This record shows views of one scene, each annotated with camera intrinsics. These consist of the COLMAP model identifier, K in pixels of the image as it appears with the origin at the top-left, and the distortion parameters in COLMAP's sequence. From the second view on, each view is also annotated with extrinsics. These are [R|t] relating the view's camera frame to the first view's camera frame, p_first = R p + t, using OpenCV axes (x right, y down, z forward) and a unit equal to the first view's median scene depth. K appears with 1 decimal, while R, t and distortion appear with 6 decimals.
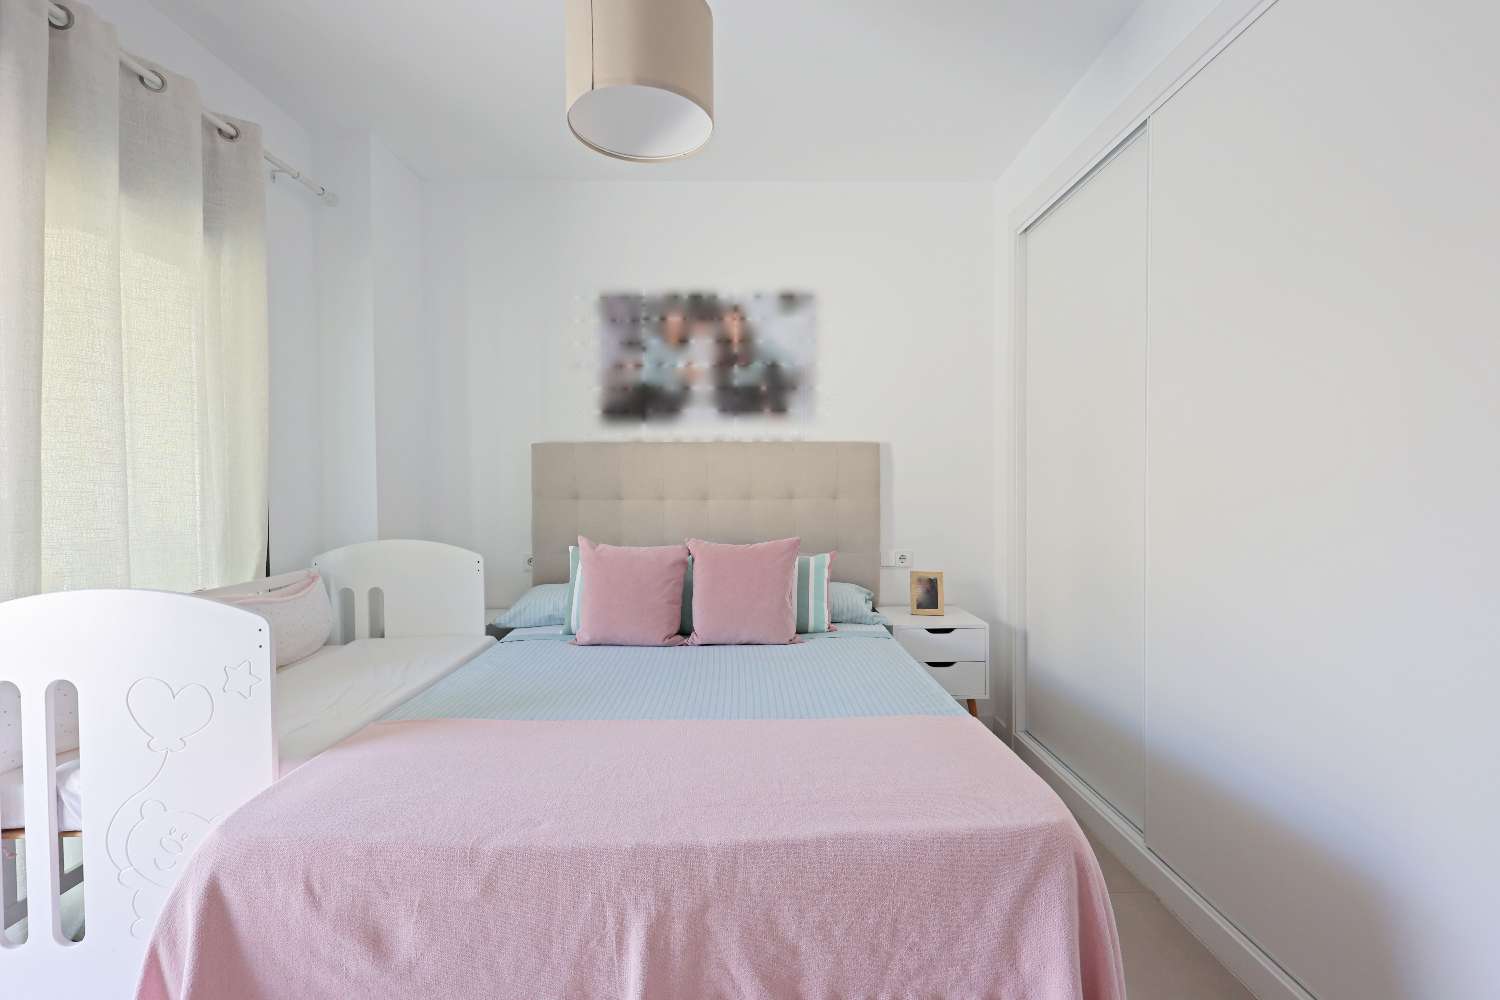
lens RADIAL K [[642.8, 0, 752.7], [0, 642.8, 492.5], [0, 0, 1]] dist [0.001664, 0.000992]
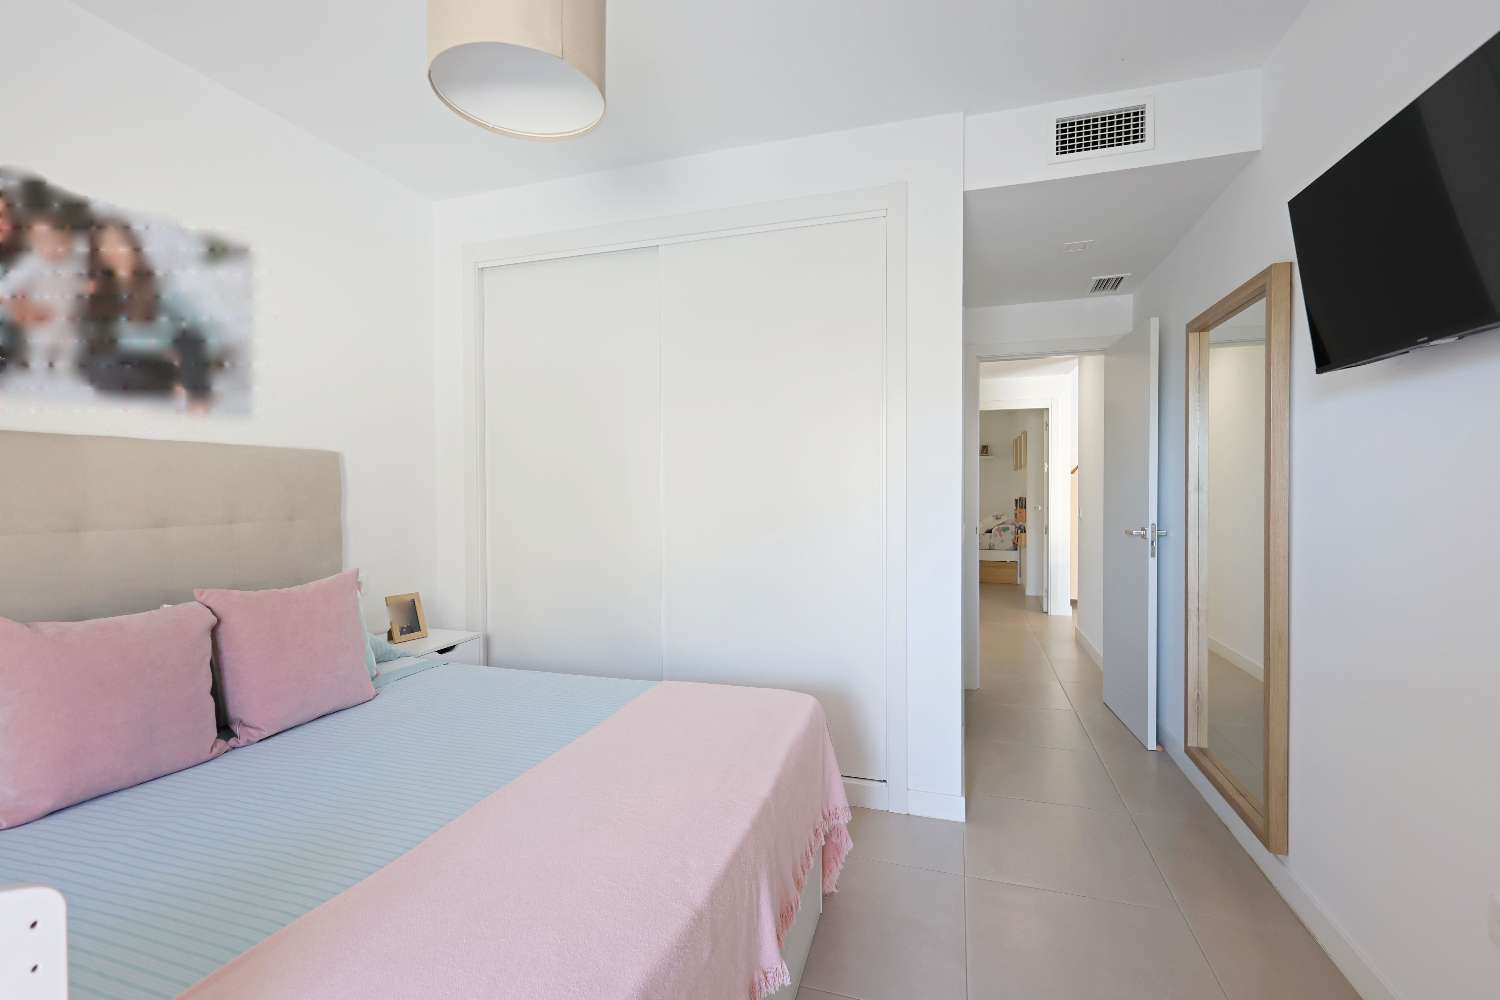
lens RADIAL K [[642.8, 0, 751.0], [0, 642.8, 495.3], [0, 0, 1]] dist [0.001664, 0.000992]
pose [[0.317063, -0.004791, 0.948393, -0.512035], [0.014808, 0.999890, 0.000101, -0.015439], [-0.948289, 0.014012, 0.317099, 0.251463]]
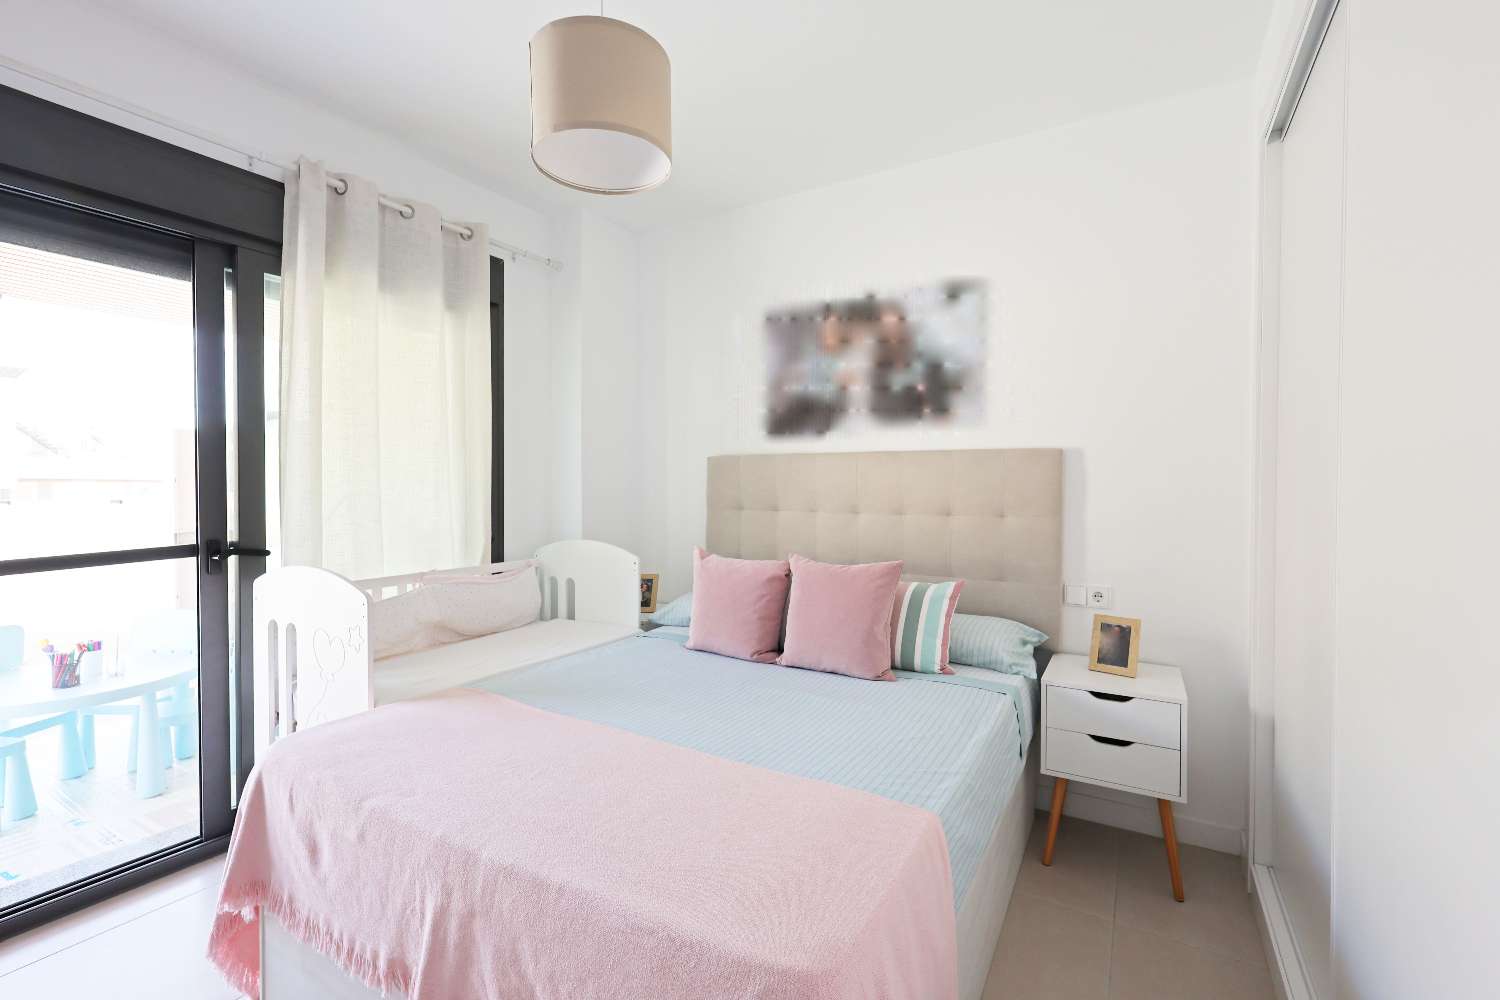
lens RADIAL K [[642.8, 0, 756.5], [0, 642.8, 493.7], [0, 0, 1]] dist [0.001664, 0.000992]
pose [[0.852094, 0.015796, -0.523151, 0.341680], [-0.016425, 0.999859, 0.003437, -0.021742], [0.523132, 0.005664, 0.852233, 0.135660]]
